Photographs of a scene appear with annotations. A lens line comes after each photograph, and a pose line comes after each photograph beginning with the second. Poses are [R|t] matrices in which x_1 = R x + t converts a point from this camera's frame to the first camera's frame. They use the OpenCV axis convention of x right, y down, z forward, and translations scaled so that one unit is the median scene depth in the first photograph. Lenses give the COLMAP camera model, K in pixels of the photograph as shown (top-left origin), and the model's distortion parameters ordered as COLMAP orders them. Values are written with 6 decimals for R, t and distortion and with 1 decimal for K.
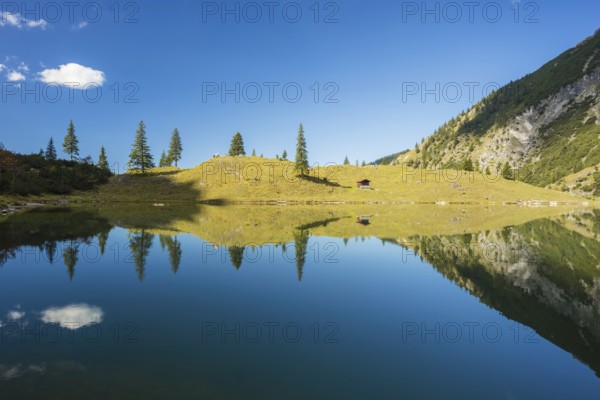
lens RADIAL K [[272.1, 0, 301.4], [0, 272.1, 201.2], [0, 0, 1]] dist [-0.041637, 0.008386]
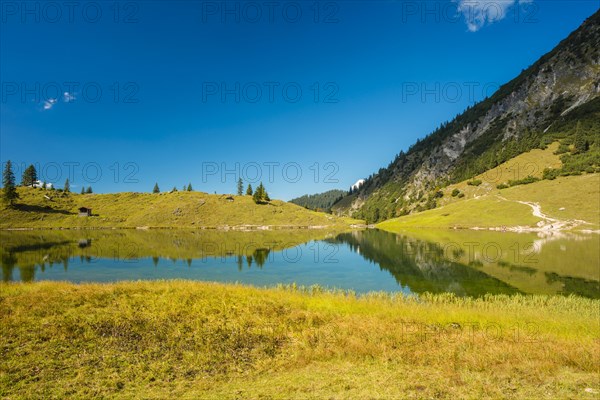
lens RADIAL K [[272.1, 0, 301.4], [0, 272.1, 201.2], [0, 0, 1]] dist [-0.041637, 0.008386]
pose [[0.998430, -0.008502, -0.055361, 1.436328], [0.004689, 0.997630, -0.068647, -0.028265], [0.055813, 0.068280, 0.996104, -0.041625]]
